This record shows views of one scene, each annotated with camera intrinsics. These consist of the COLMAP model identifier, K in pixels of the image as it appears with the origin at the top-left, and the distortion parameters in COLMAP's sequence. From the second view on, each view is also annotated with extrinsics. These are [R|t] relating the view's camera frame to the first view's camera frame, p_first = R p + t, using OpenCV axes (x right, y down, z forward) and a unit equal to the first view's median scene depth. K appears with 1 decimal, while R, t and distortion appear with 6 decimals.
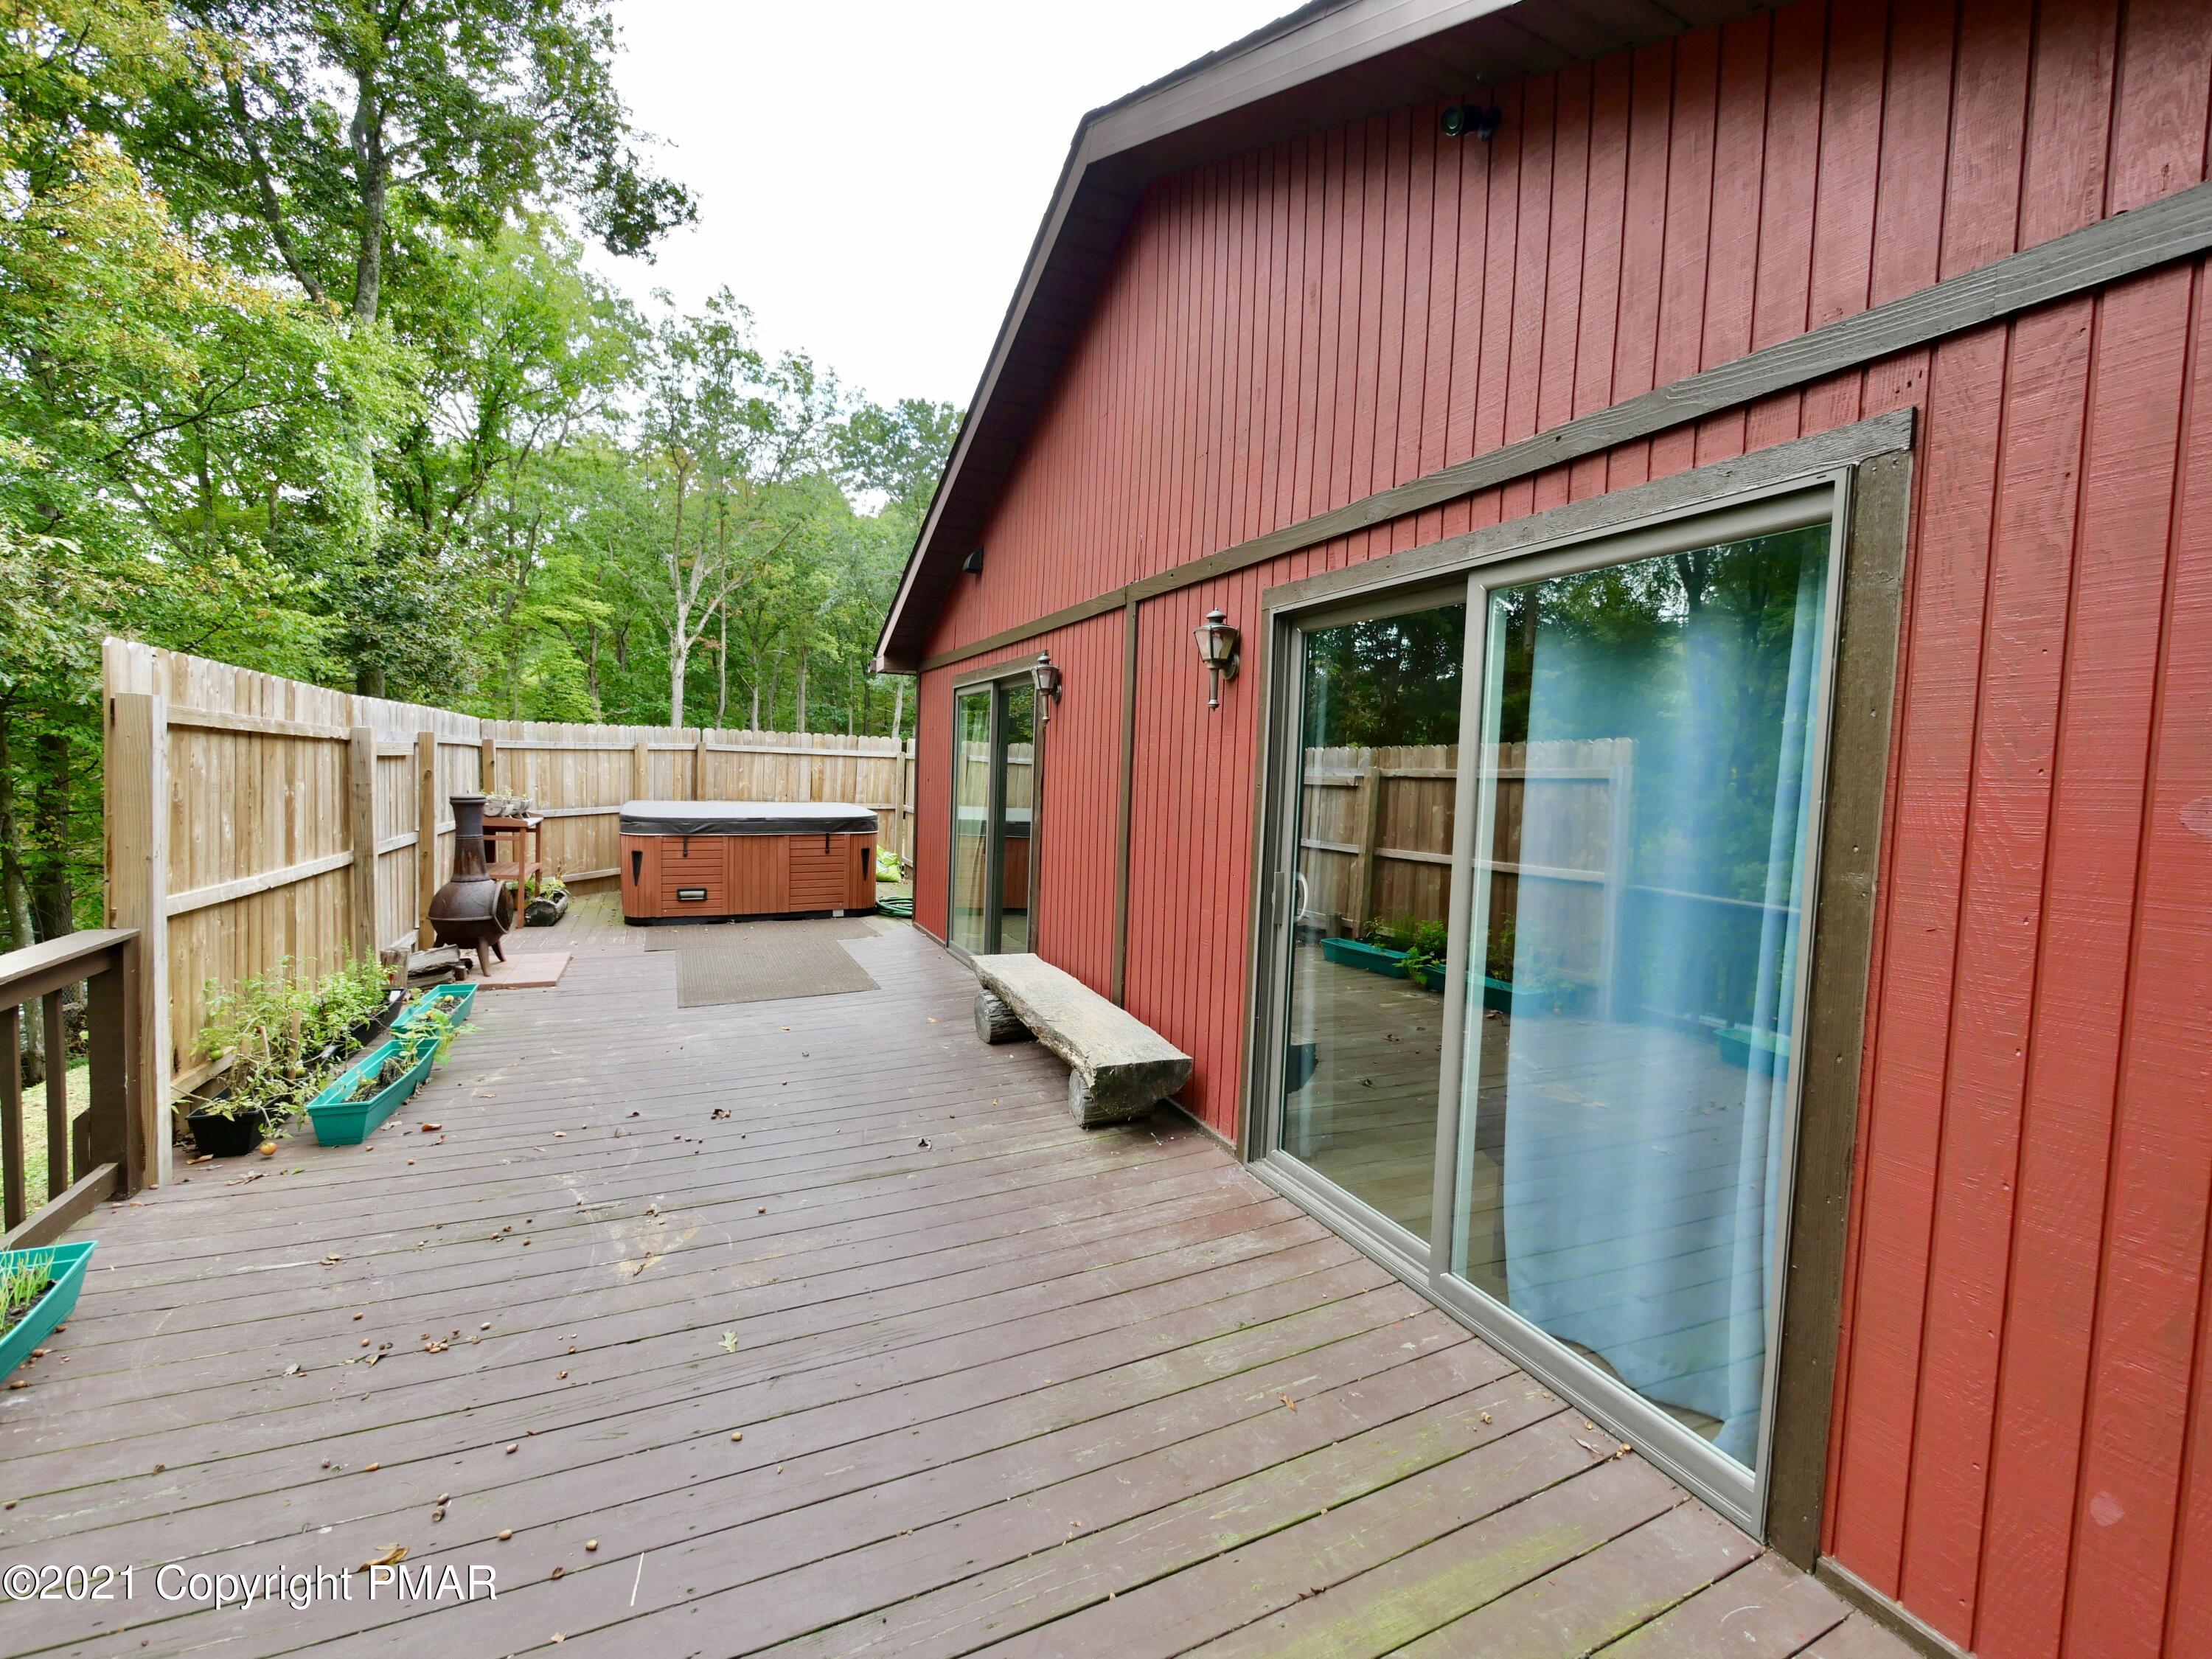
lens RADIAL K [[934.7, 0, 1104.0], [0, 934.7, 823.2], [0, 0, 1]] dist [-0.008607, 0.001445]
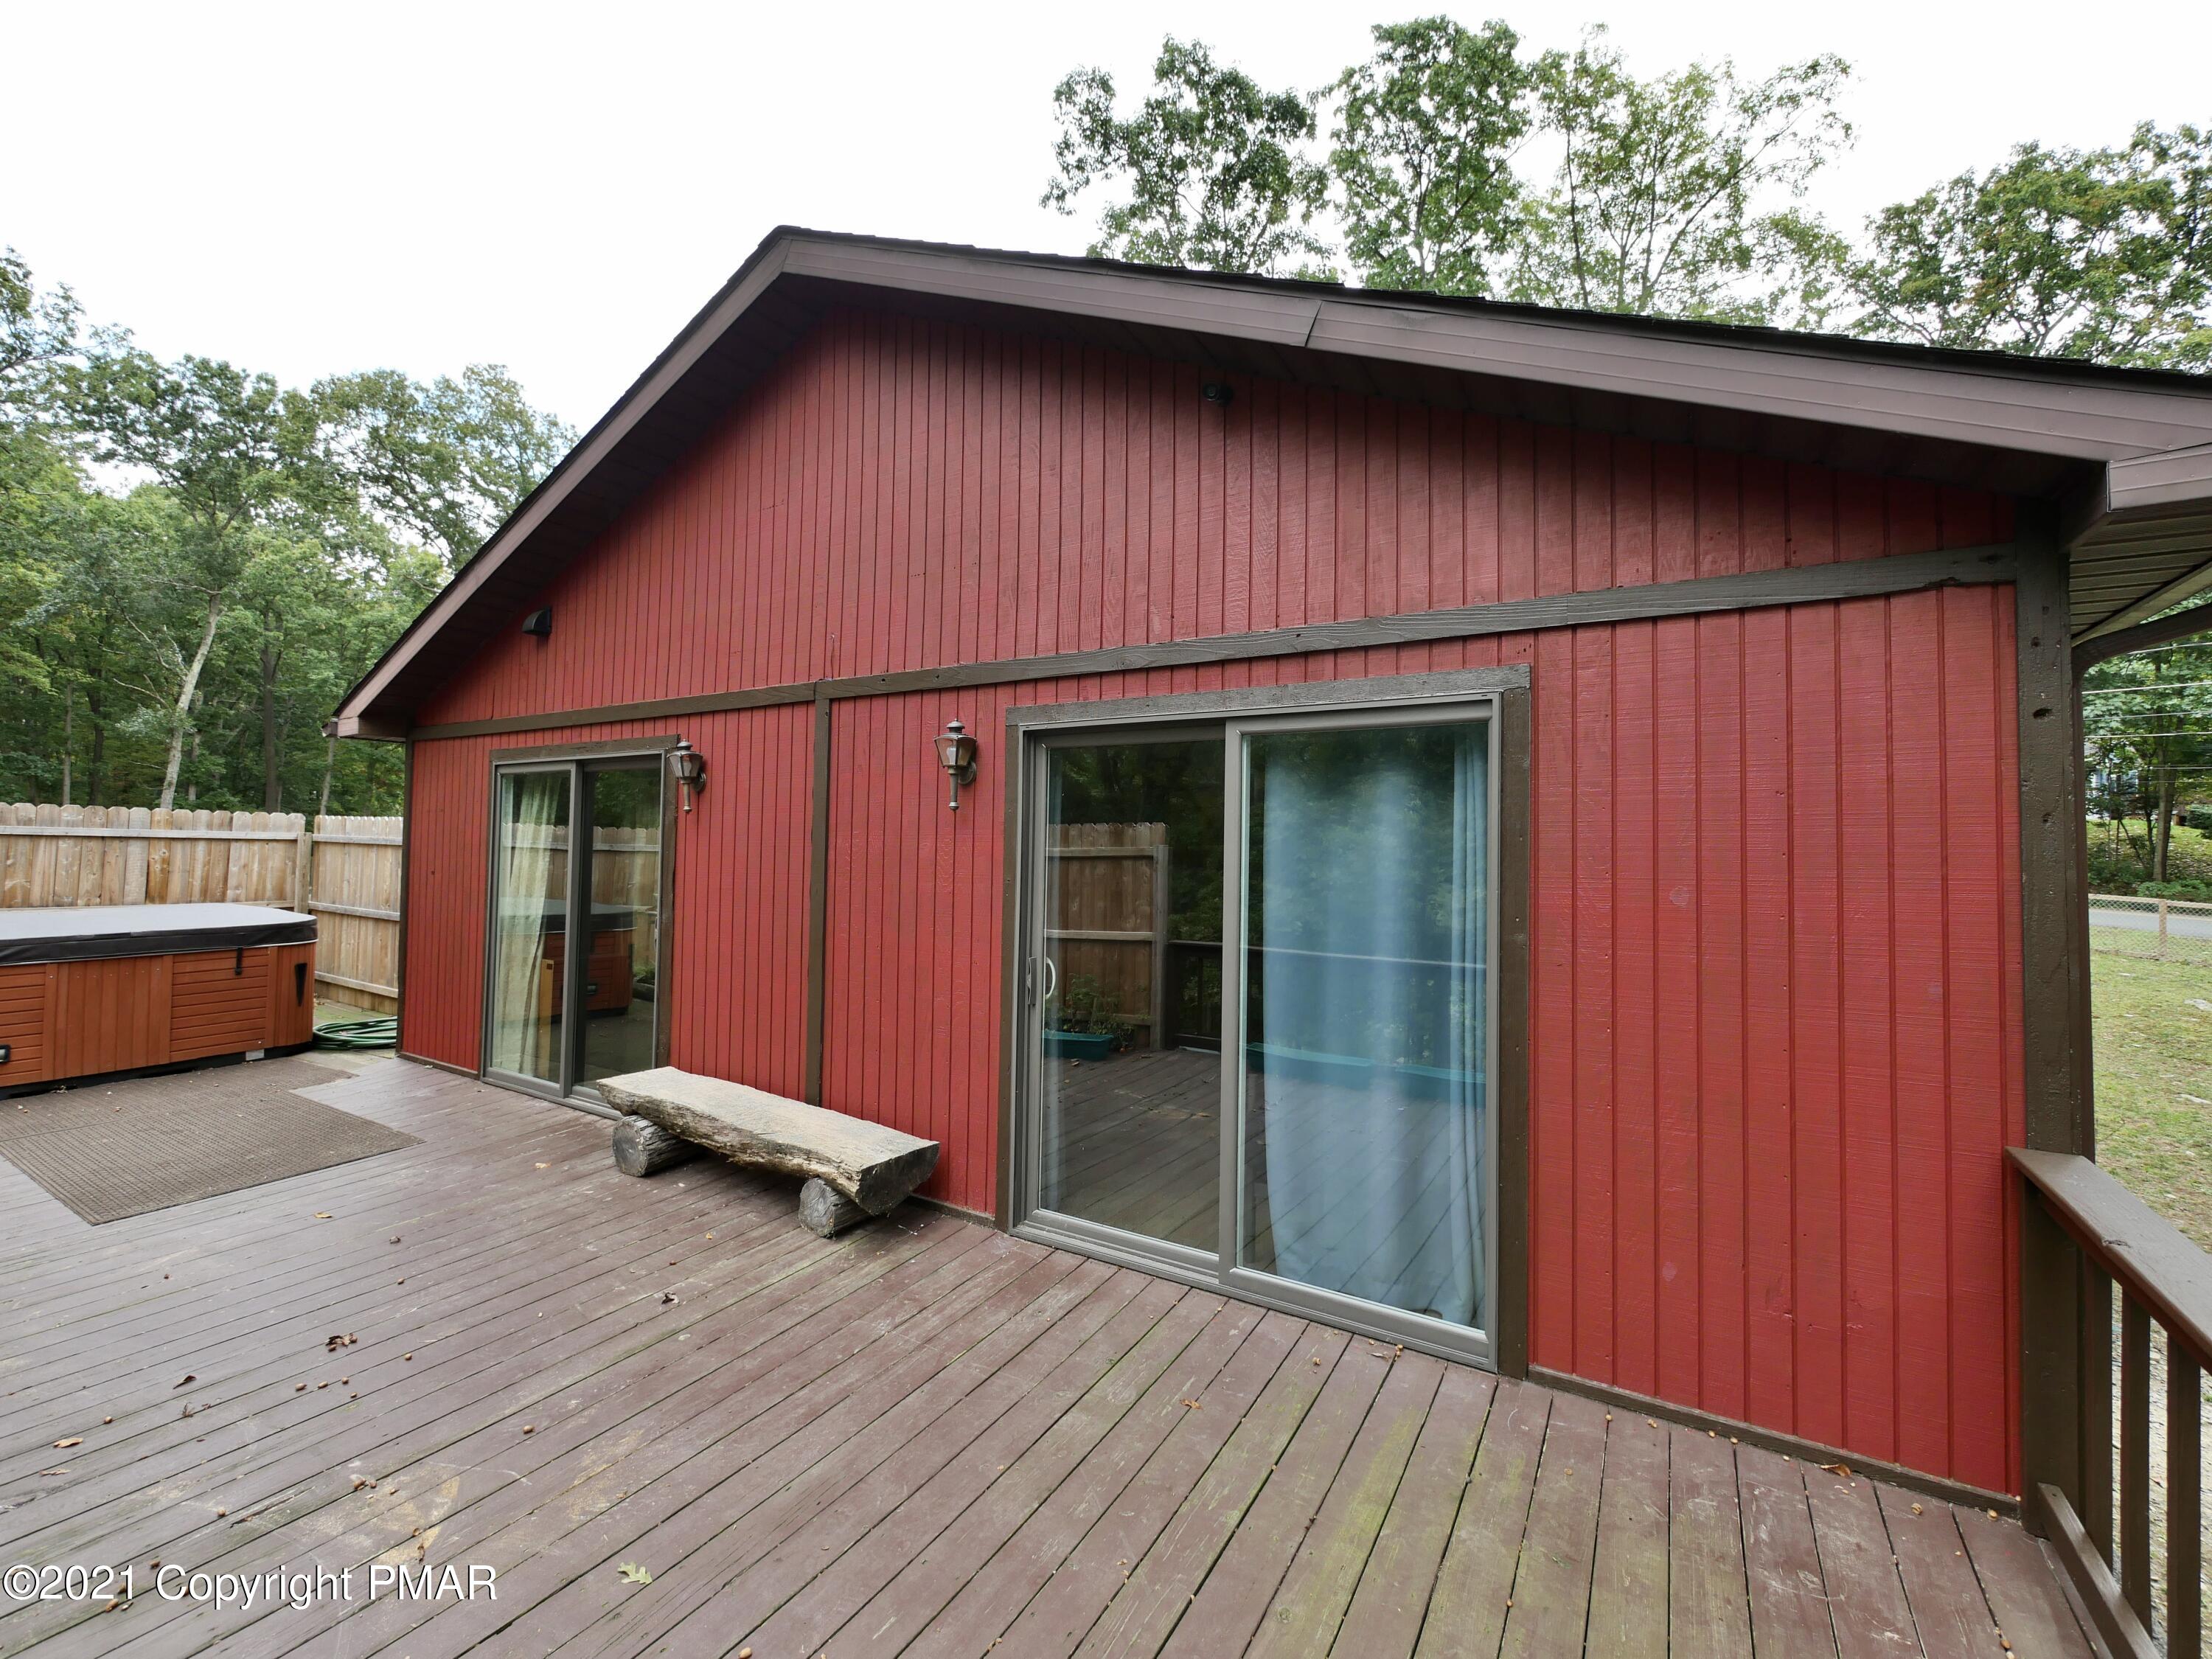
lens RADIAL K [[934.7, 0, 1094.9], [0, 934.7, 820.4], [0, 0, 1]] dist [-0.008607, 0.001445]
pose [[0.829565, -0.003569, 0.558398, -0.343372], [0.044327, 0.997245, -0.059478, -0.038227], [-0.556648, 0.074093, 0.827438, 0.011273]]
